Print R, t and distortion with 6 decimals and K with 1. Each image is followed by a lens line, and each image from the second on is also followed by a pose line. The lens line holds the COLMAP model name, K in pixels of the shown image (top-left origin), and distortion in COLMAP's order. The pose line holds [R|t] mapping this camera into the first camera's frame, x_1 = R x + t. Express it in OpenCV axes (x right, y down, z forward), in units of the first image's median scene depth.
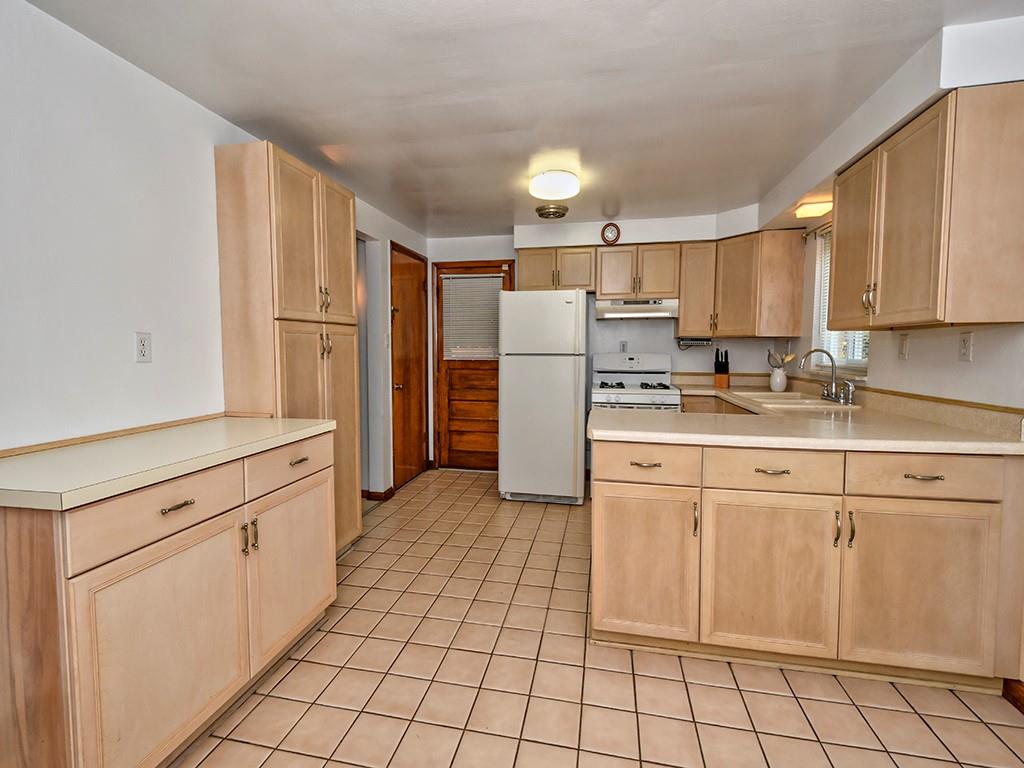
lens RADIAL K [[453.9, 0, 498.3], [0, 453.9, 376.6], [0, 0, 1]] dist [-0.003011, 0.000559]
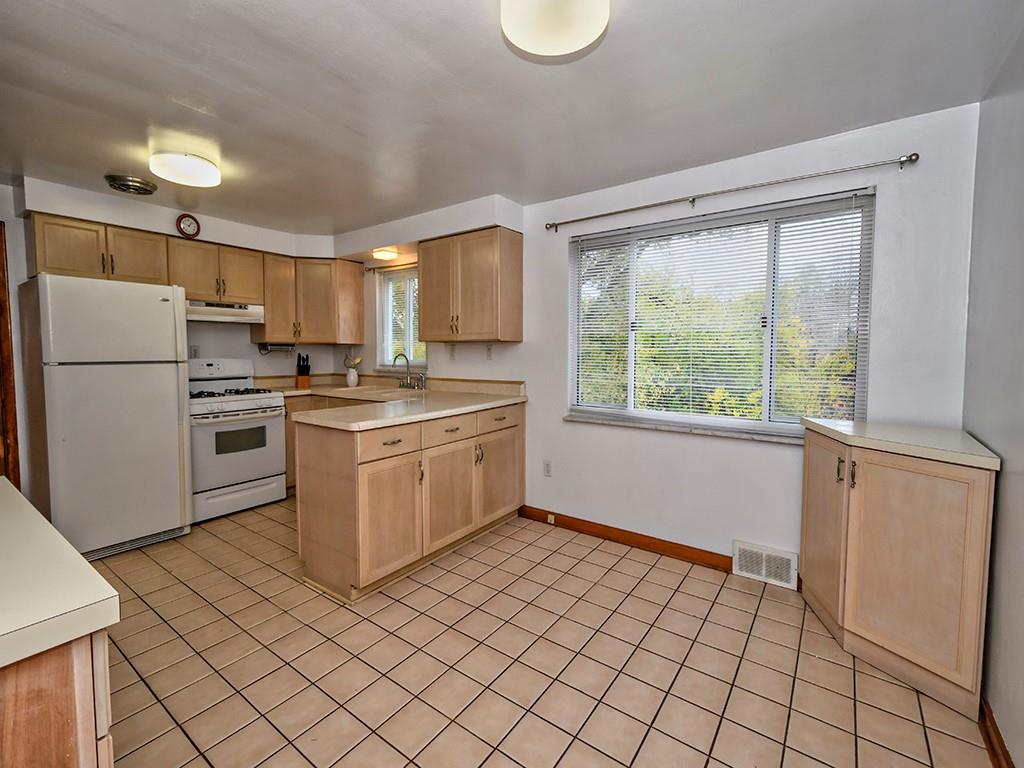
lens RADIAL K [[452.9, 0, 522.8], [0, 452.9, 376.5], [0, 0, 1]] dist [0.000855, -0.000315]
pose [[0.383645, -0.052995, 0.921959, -0.373323], [0.058288, 0.997751, 0.033097, -0.010248], [-0.921639, 0.041042, 0.385871, 0.061181]]
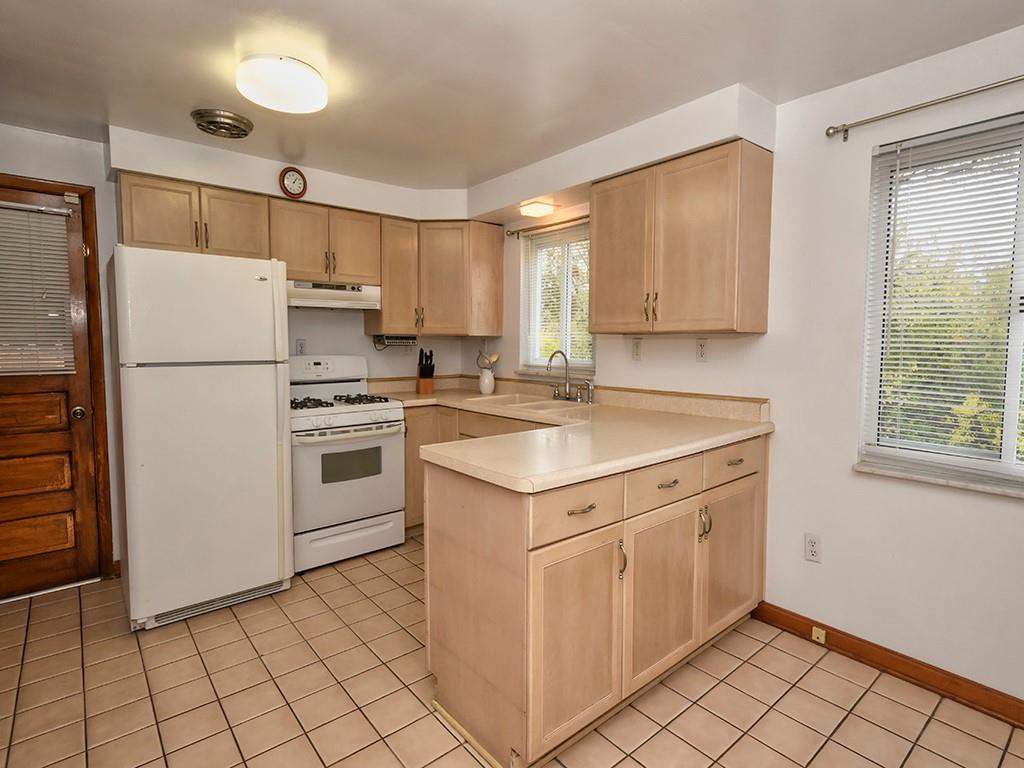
lens RADIAL K [[530.8, 0, 523.6], [0, 530.8, 376.9], [0, 0, 1]] dist [0.000019, -0.000198]
pose [[0.600358, -0.054686, 0.797860, -0.219059], [0.050117, 0.998271, 0.030711, -0.032294], [-0.798160, 0.021549, 0.602060, 0.267116]]
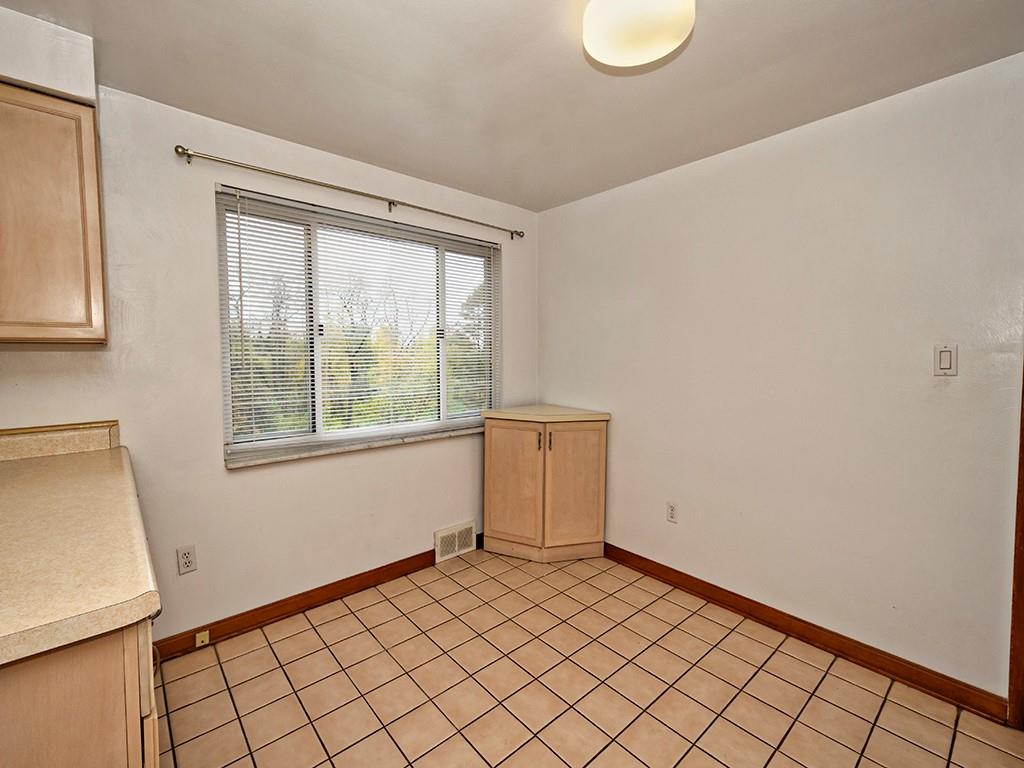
lens RADIAL K [[443.2, 0, 513.5], [0, 443.2, 374.6], [0, 0, 1]] dist [0.000712, 0.000160]
pose [[-0.813641, -0.025870, 0.580792, -0.139718], [0.038723, 0.994379, 0.098540, -0.049682], [-0.580077, 0.102666, -0.808066, 0.558560]]
